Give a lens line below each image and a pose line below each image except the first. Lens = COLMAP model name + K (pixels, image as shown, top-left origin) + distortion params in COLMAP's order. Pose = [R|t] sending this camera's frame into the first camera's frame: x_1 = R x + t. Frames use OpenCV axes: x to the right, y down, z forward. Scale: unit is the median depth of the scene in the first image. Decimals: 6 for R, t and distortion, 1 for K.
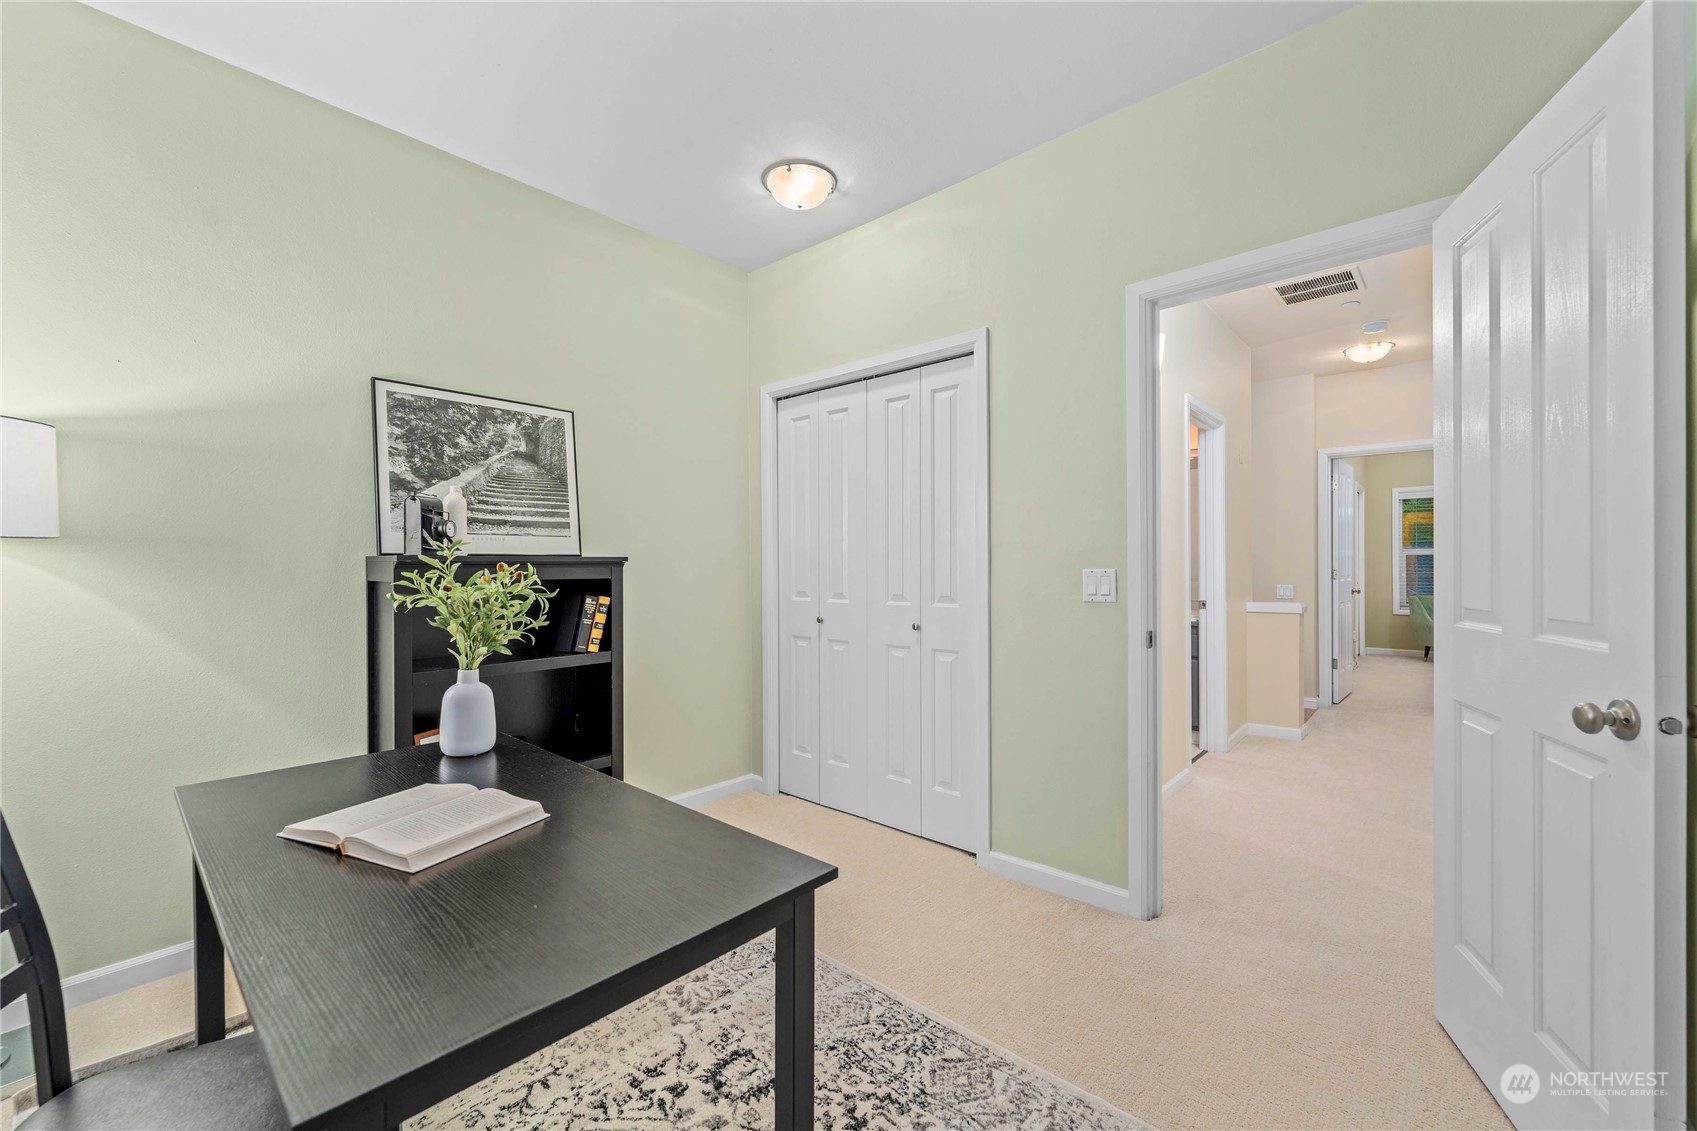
lens RADIAL K [[697.3, 0, 843.9], [0, 697.3, 564.6], [0, 0, 1]] dist [0.001988, -0.000274]
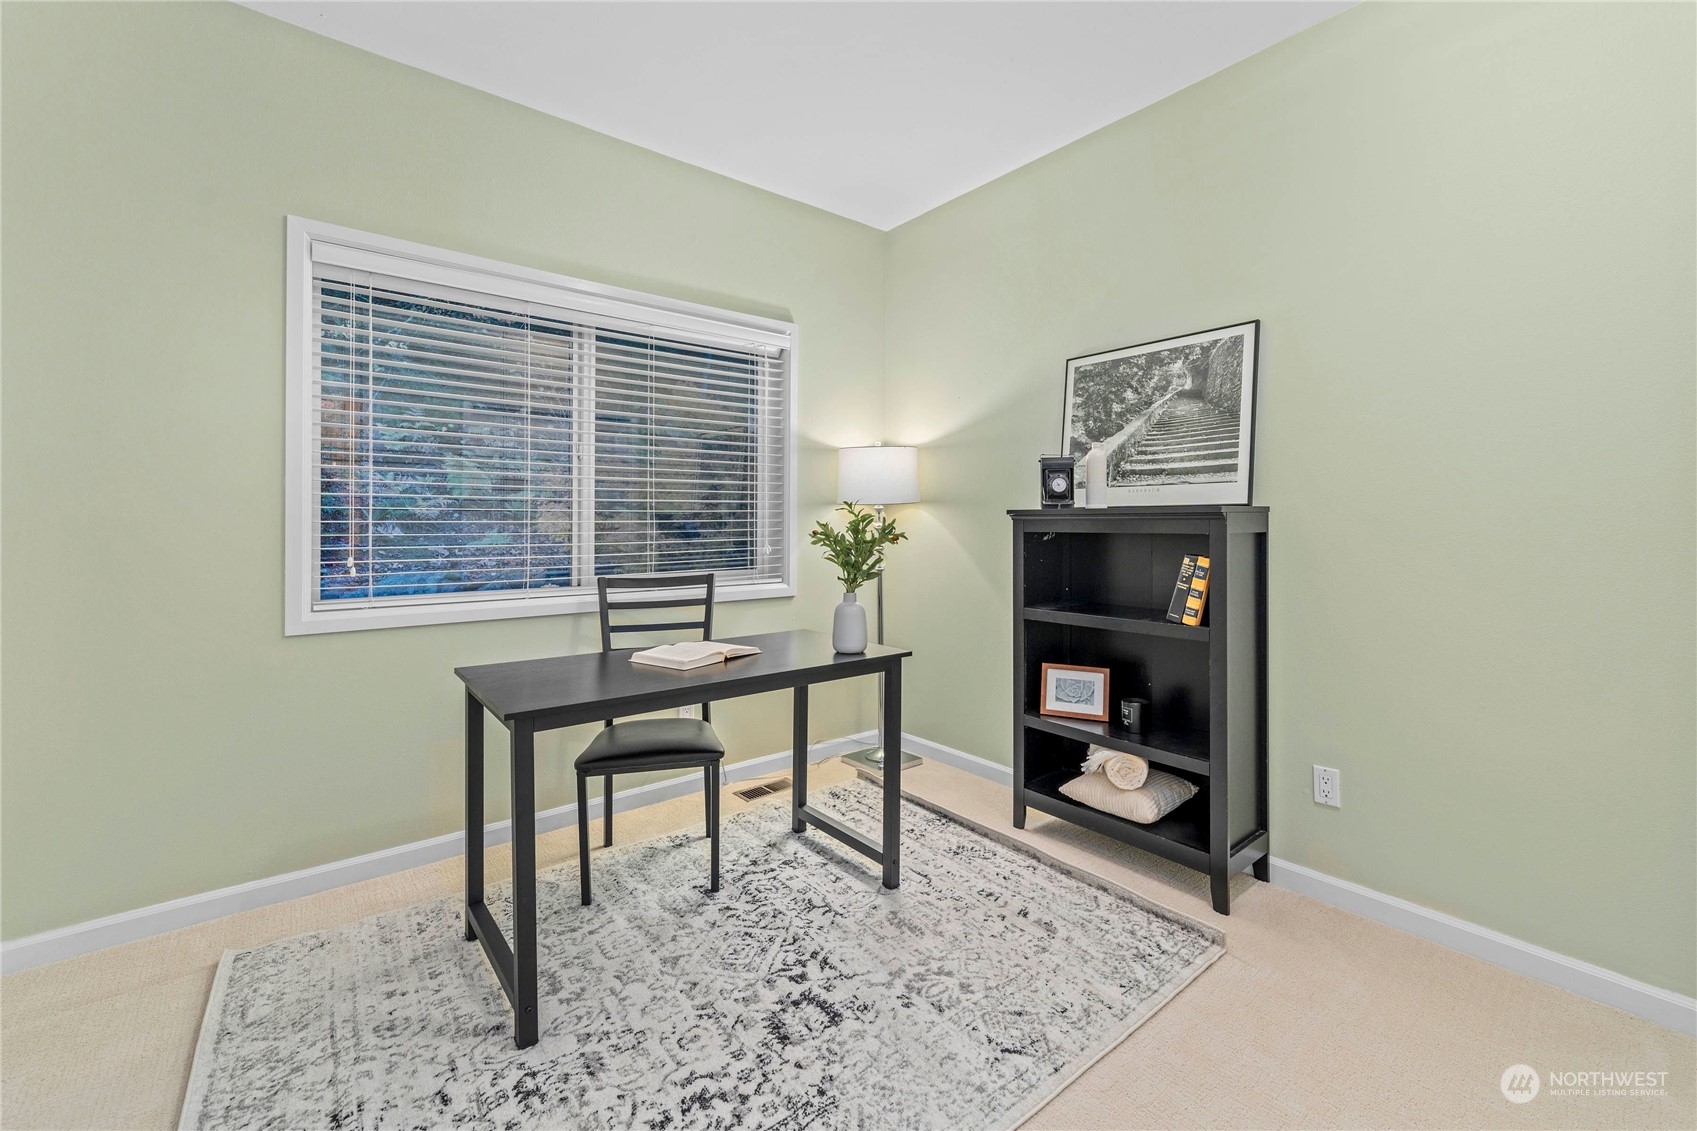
lens RADIAL K [[697.3, 0, 833.1], [0, 697.3, 522.9], [0, 0, 1]] dist [0.001988, -0.000274]
pose [[-0.173450, 0.006010, -0.984824, 0.511237], [0.001416, 0.999982, 0.005853, 0.001913], [0.984842, -0.000379, -0.173455, 0.737787]]
